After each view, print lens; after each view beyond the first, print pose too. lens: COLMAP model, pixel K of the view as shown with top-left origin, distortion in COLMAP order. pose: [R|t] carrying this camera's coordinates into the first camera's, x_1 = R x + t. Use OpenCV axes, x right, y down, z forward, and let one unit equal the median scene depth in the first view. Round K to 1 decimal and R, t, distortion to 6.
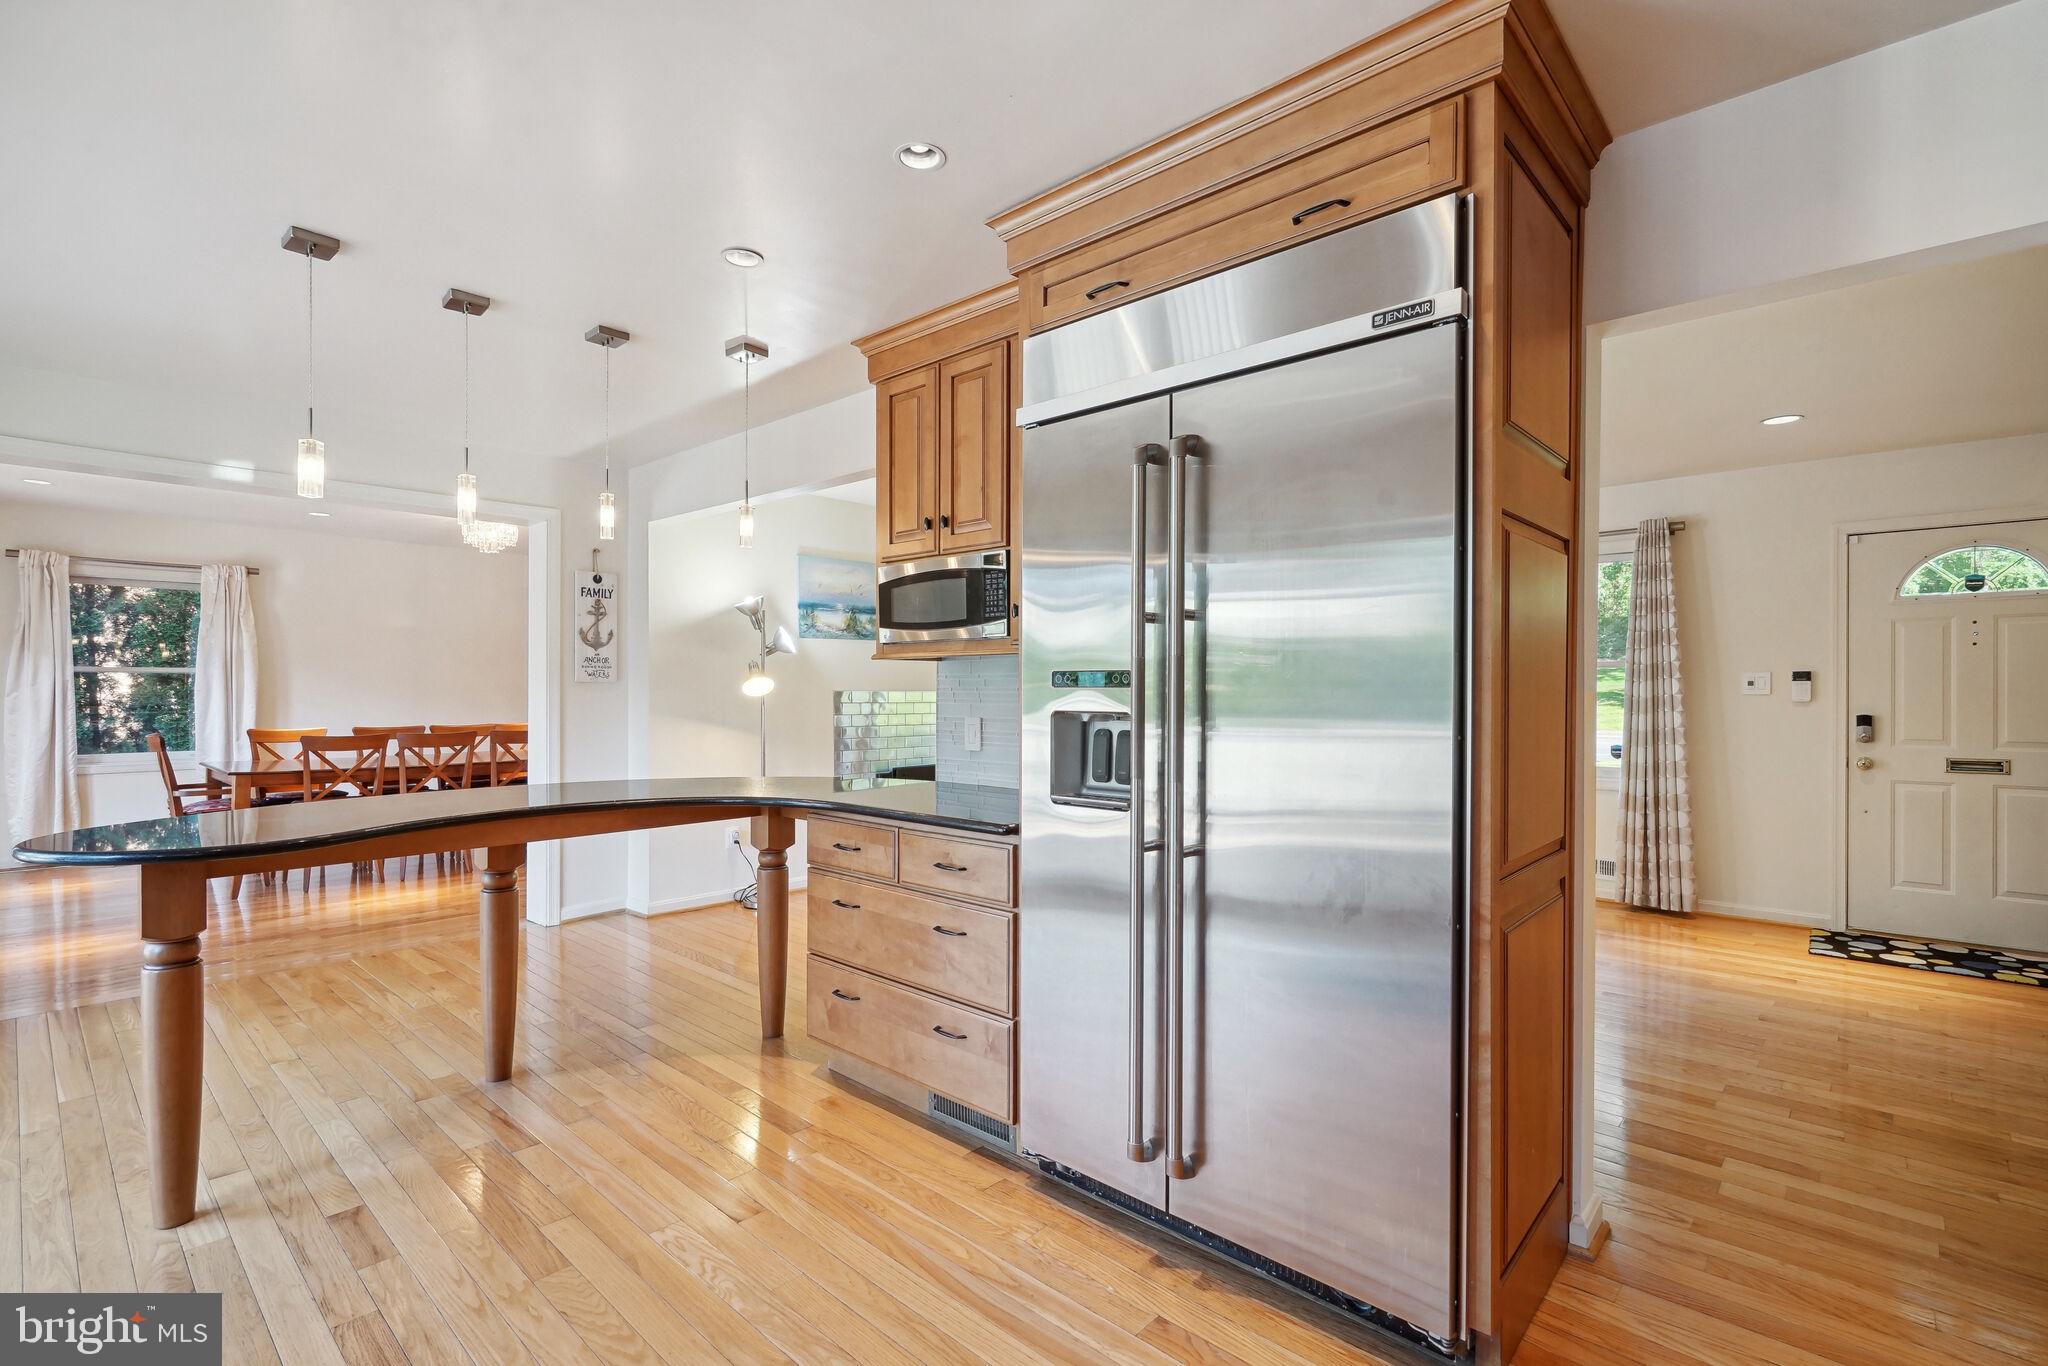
lens RADIAL K [[937.9, 0, 1017.2], [0, 937.9, 693.0], [0, 0, 1]] dist [-0.004639, -0.000564]
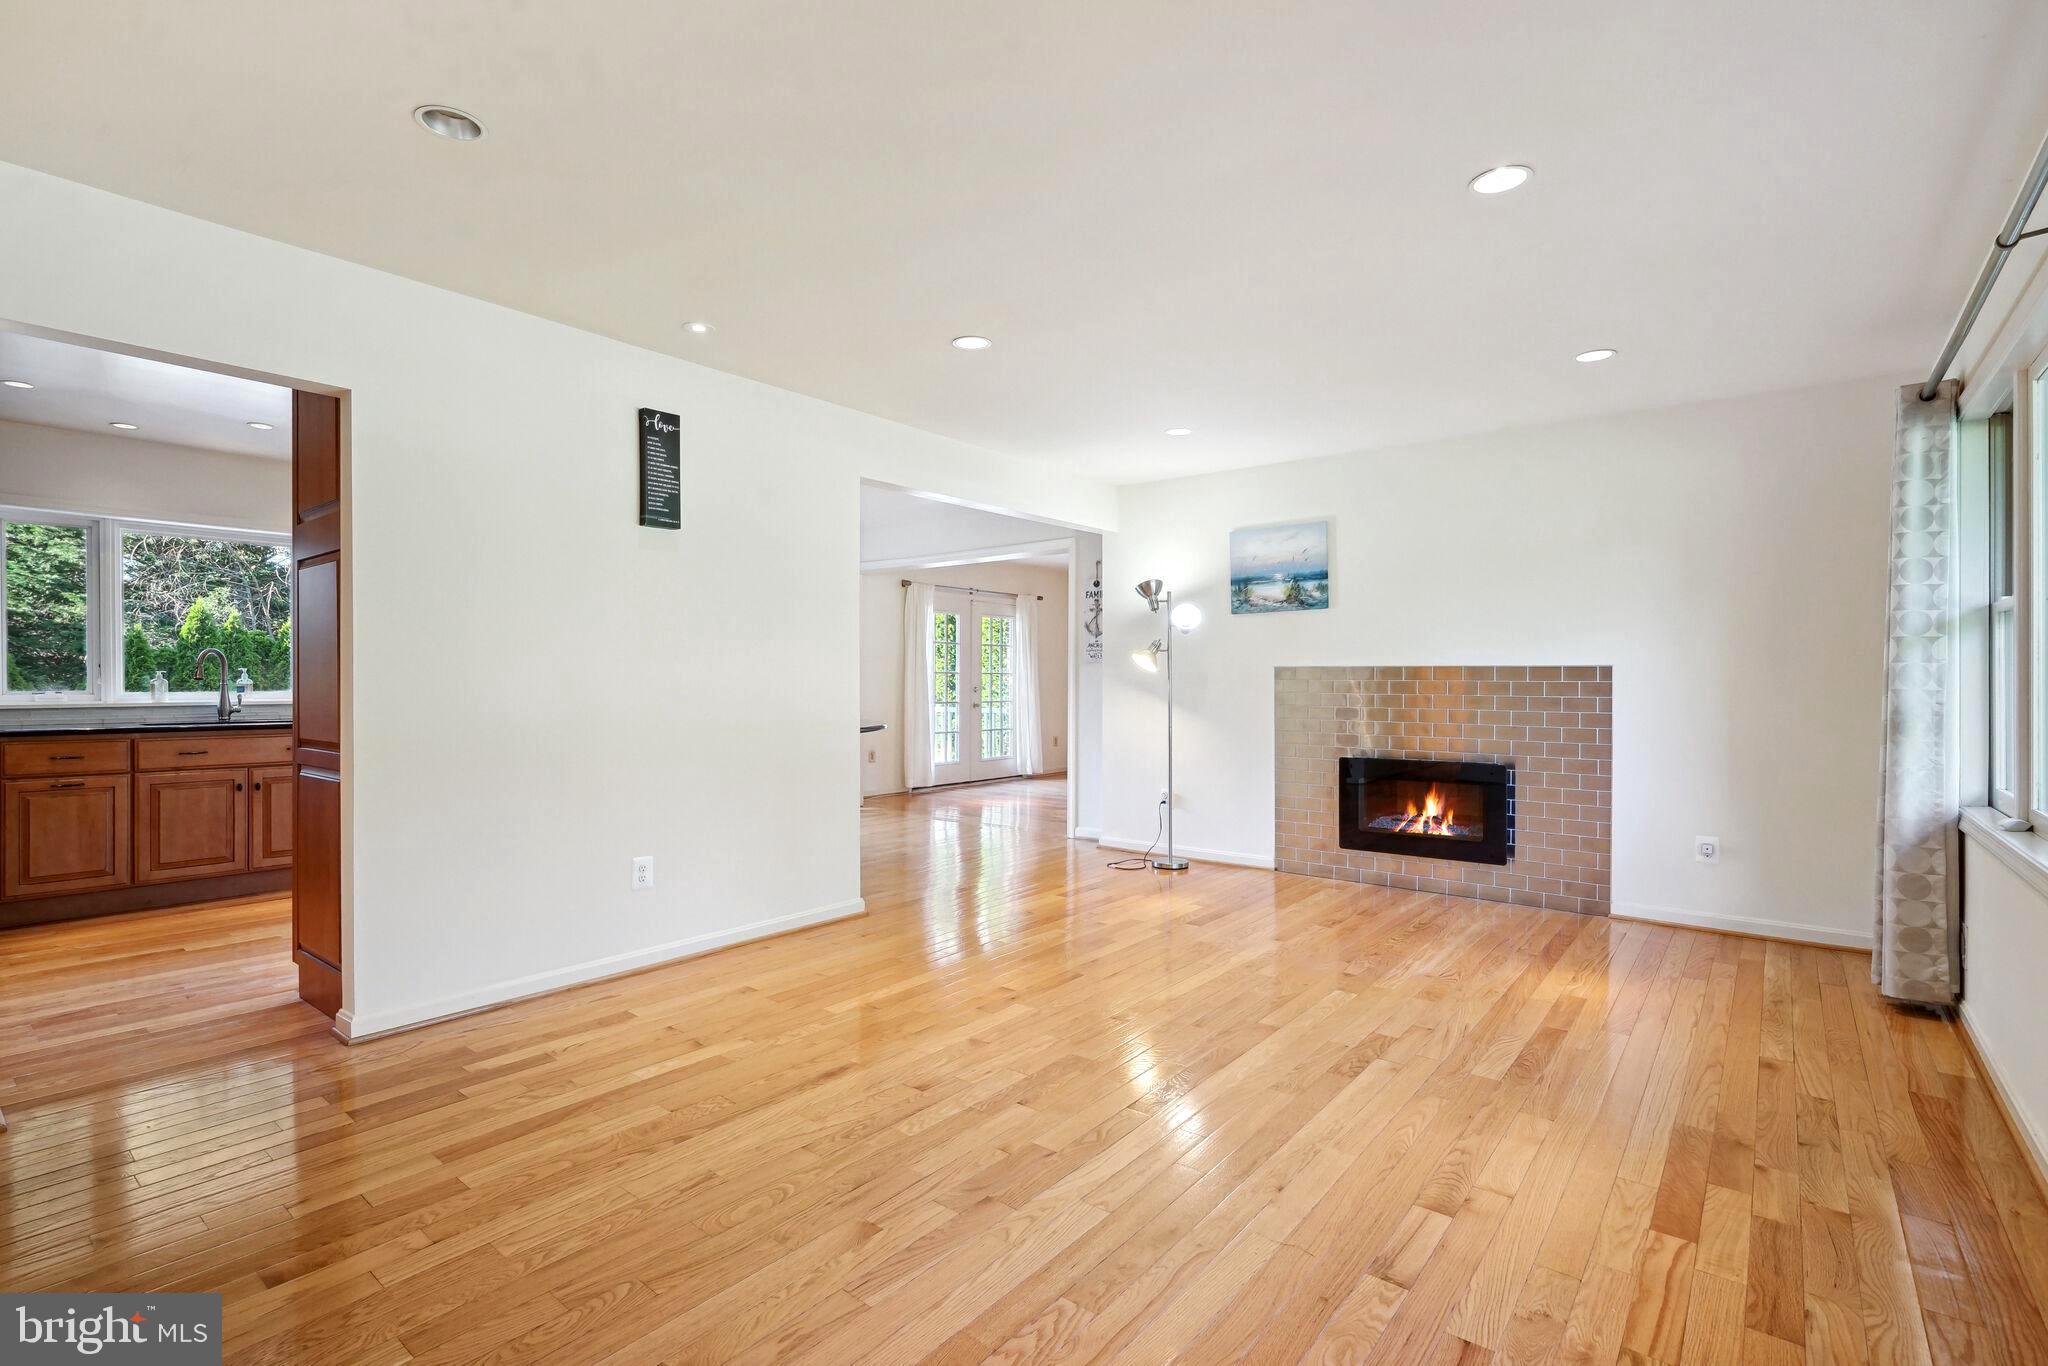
lens RADIAL K [[937.9, 0, 1027.3], [0, 937.9, 682.1], [0, 0, 1]] dist [-0.004639, -0.000564]
pose [[0.067056, 0.000840, -0.997749, 1.519933], [-0.007138, 0.999974, 0.000362, 0.030774], [0.997724, 0.007098, 0.067060, 1.421981]]
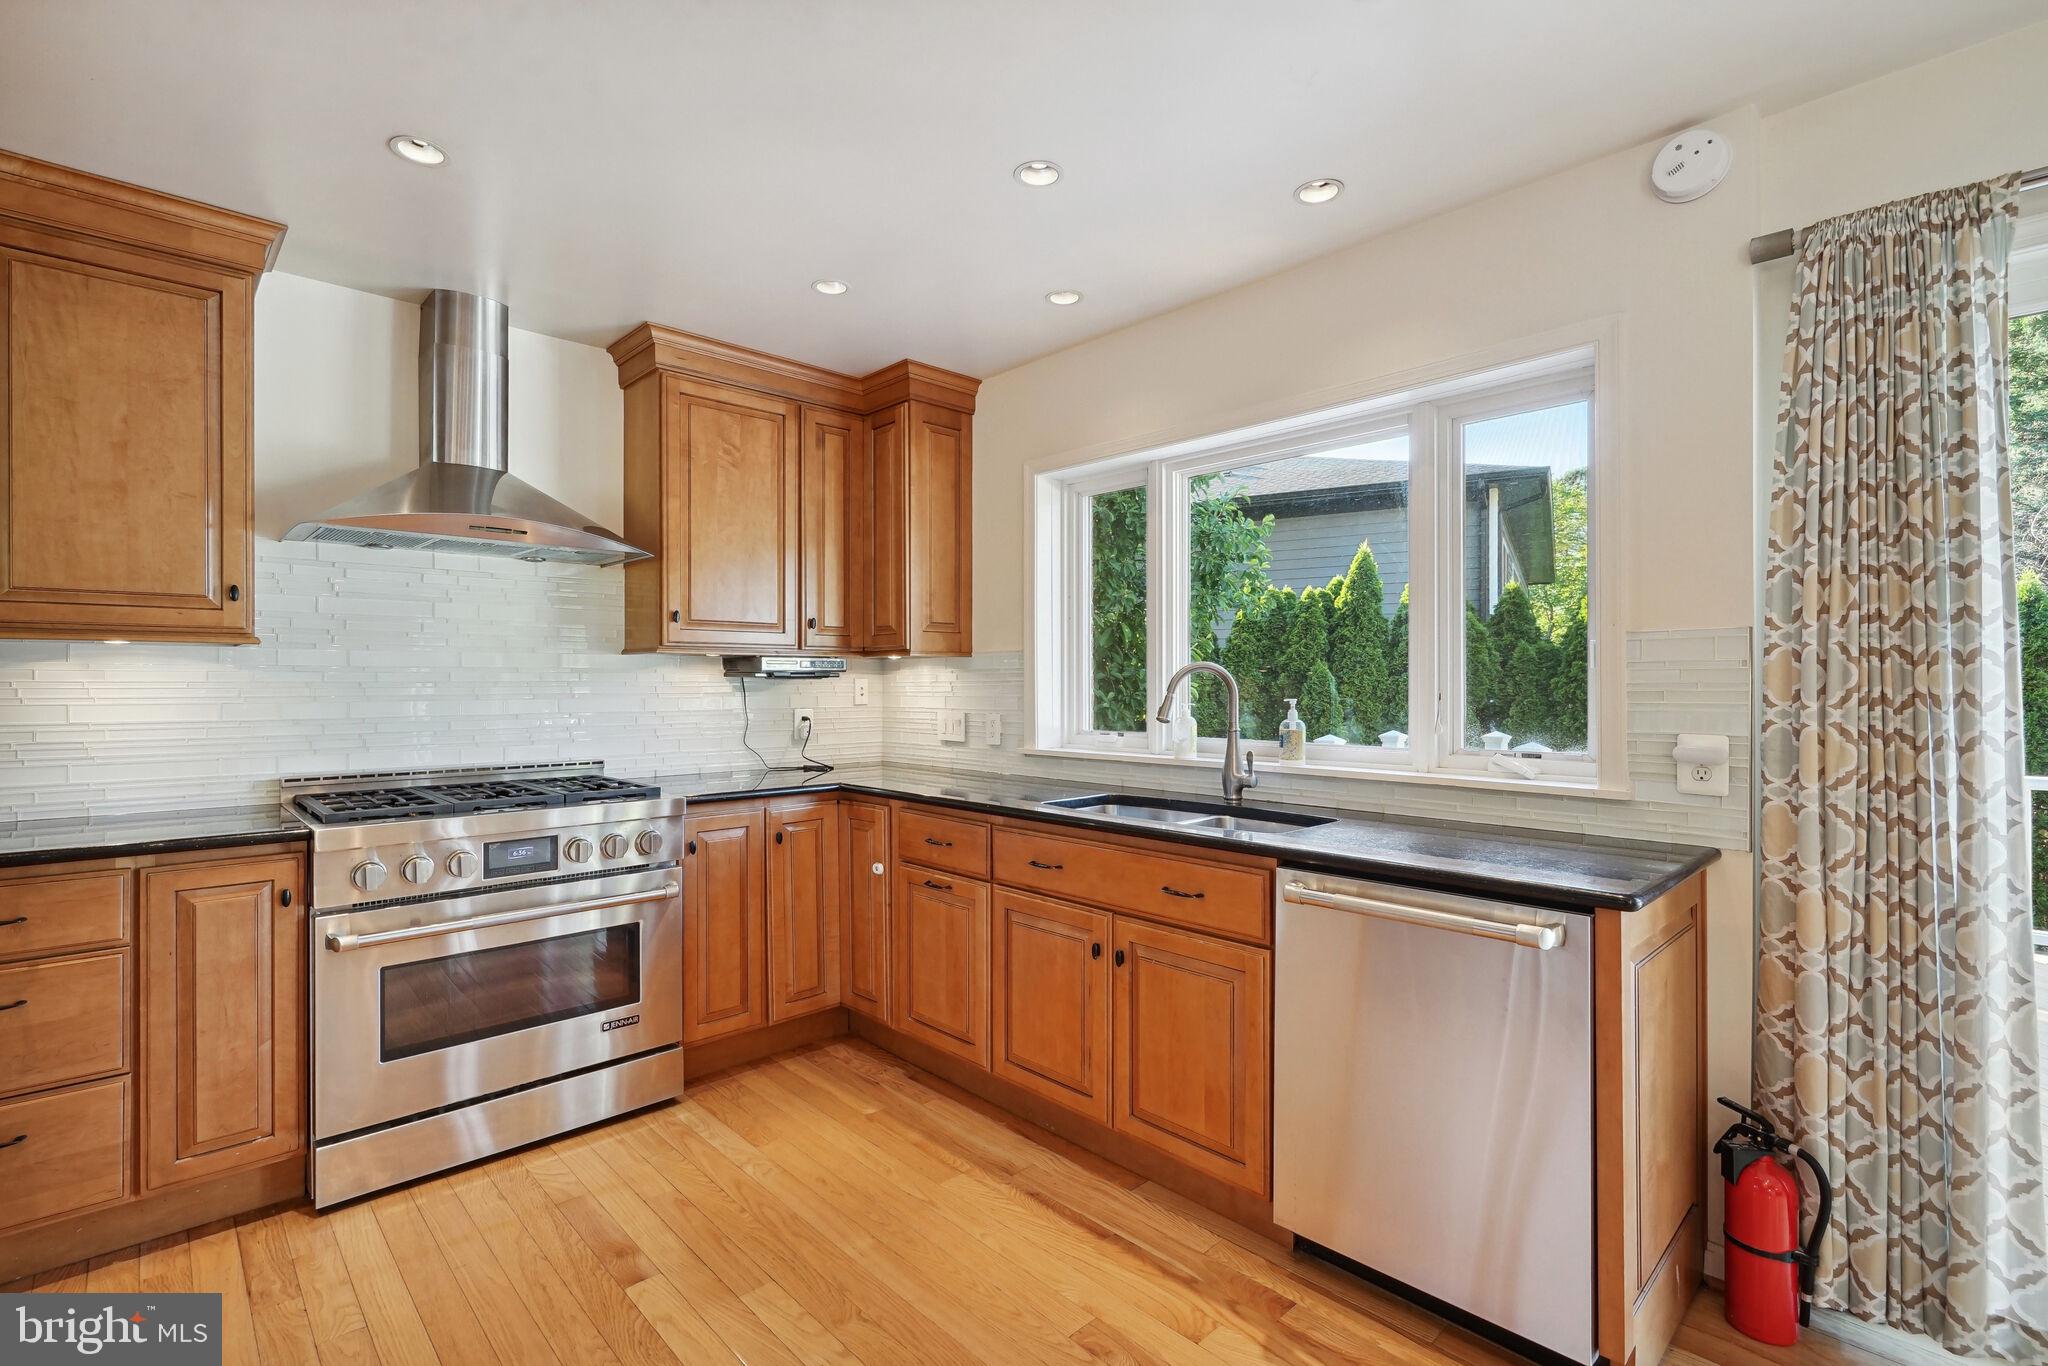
lens RADIAL K [[937.9, 0, 1027.0], [0, 937.9, 677.1], [0, 0, 1]] dist [-0.004639, -0.000564]
pose [[-0.998282, 0.000480, 0.058587, -0.262229], [0.000693, 0.999993, 0.003620, -0.009757], [-0.058585, 0.003655, -0.998276, 0.929570]]
